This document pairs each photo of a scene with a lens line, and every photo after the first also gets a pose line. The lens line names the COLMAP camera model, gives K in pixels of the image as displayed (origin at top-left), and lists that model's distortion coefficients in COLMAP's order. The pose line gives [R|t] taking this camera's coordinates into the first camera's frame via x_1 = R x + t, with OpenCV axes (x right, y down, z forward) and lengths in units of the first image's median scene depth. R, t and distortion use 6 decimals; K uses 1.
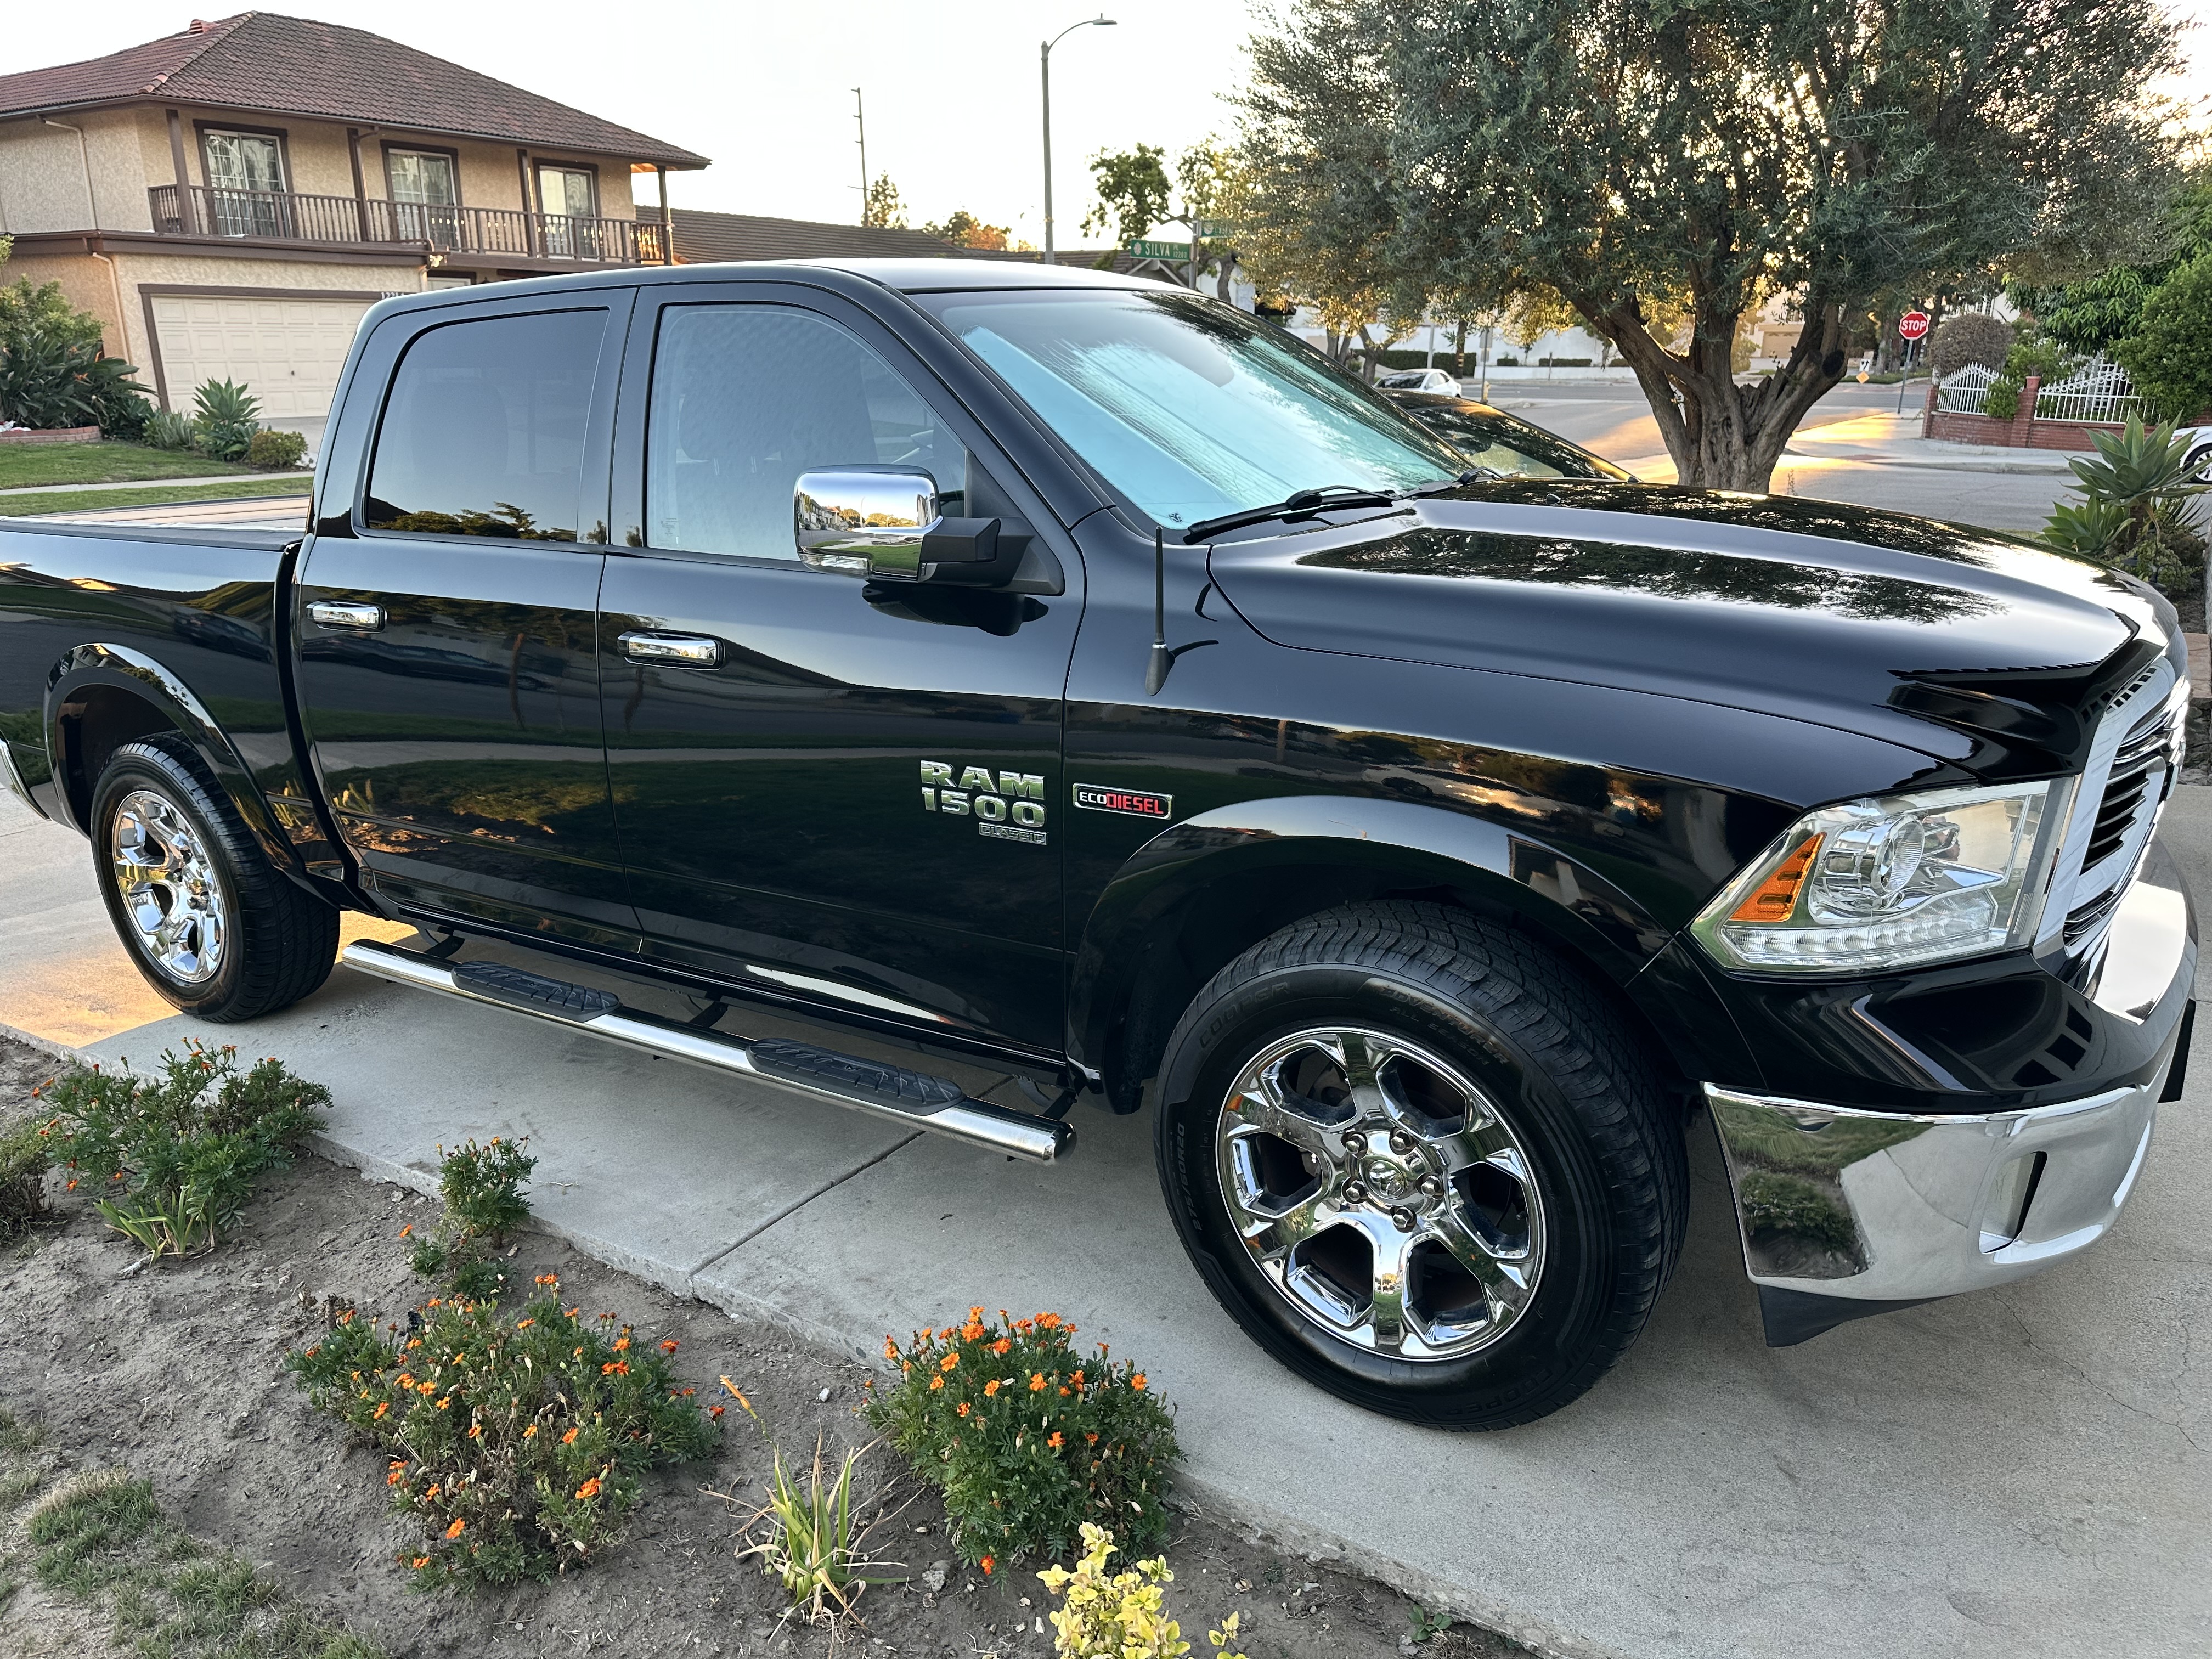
lens RADIAL K [[1561.6, 0, 1089.9], [0, 1561.6, 837.0], [0, 0, 1]] dist [0.020965, -0.032538]
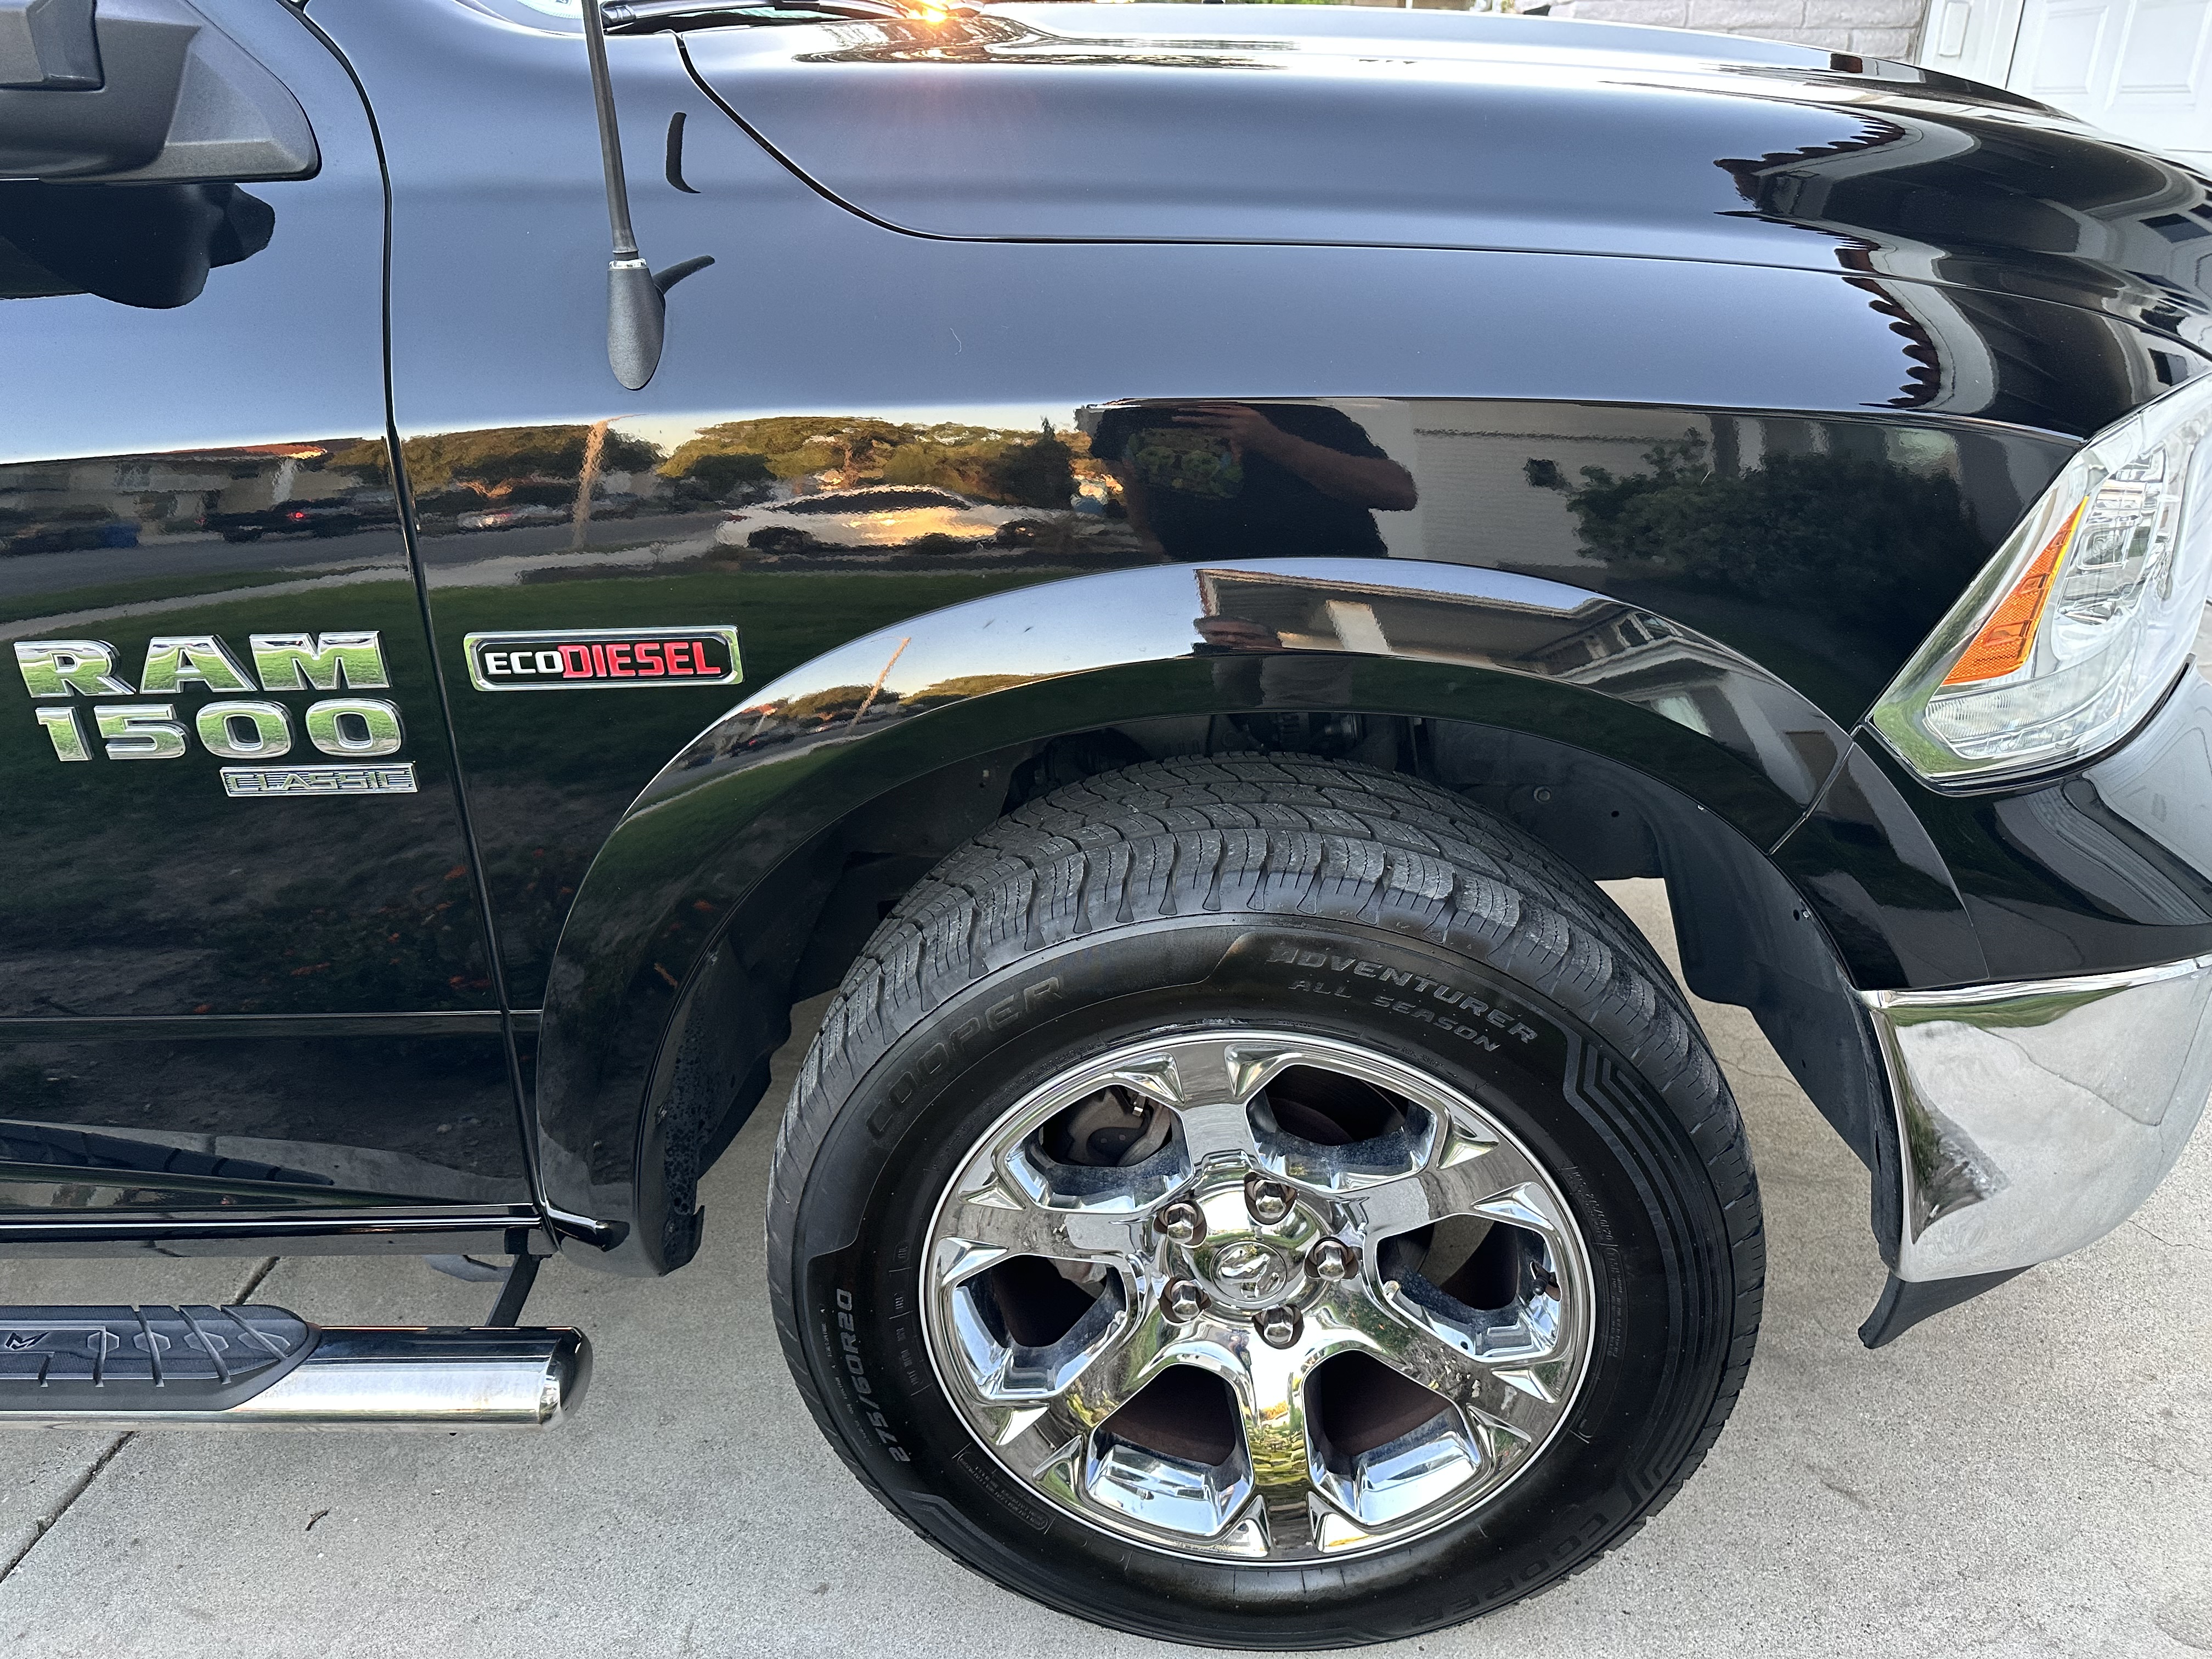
lens RADIAL K [[1561.6, 0, 991.5], [0, 1561.6, 808.3], [0, 0, 1]] dist [0.020965, -0.032538]
pose [[0.879220, -0.229433, 0.417533, -0.066215], [0.168397, 0.969491, 0.178129, -0.038190], [-0.445663, -0.086304, 0.891031, 0.531693]]
